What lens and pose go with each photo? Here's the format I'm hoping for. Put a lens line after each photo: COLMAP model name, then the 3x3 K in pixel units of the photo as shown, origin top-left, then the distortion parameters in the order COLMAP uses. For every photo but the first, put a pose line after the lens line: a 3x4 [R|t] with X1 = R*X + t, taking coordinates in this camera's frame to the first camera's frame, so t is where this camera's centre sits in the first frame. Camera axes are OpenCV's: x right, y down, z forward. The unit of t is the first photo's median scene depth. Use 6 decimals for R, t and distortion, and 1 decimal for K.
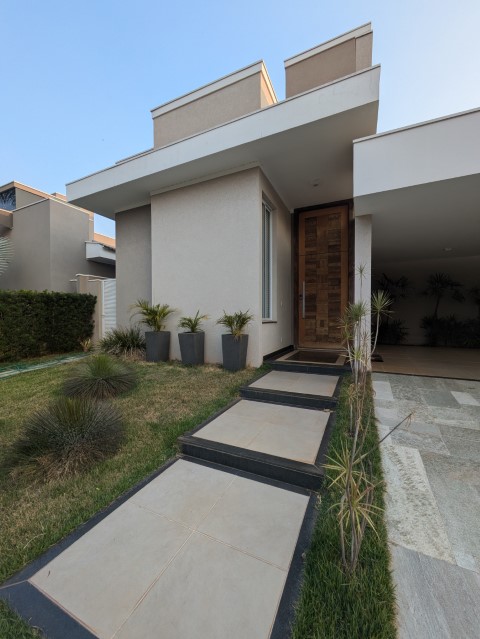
lens RADIAL K [[254.3, 0, 242.1], [0, 254.3, 321.4], [0, 0, 1]] dist [0.001490, 0.001094]
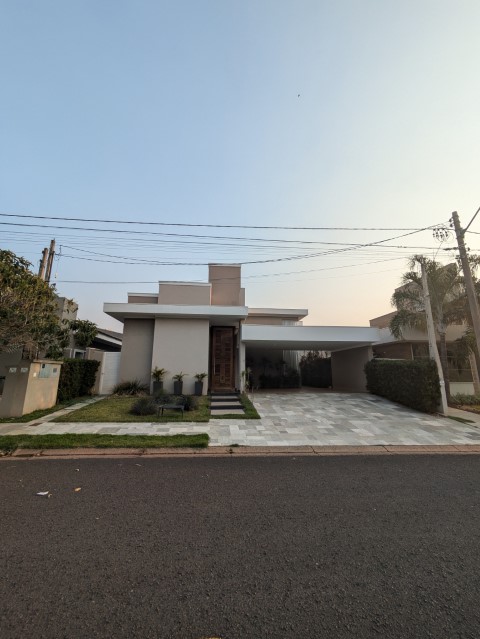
lens RADIAL K [[254.3, 0, 242.1], [0, 254.3, 321.4], [0, 0, 1]] dist [0.001490, 0.001094]
pose [[0.853017, 0.110426, 0.510066, -1.184101], [0.006537, 0.975020, -0.222019, 0.034469], [-0.521842, 0.192721, 0.830987, -1.684534]]
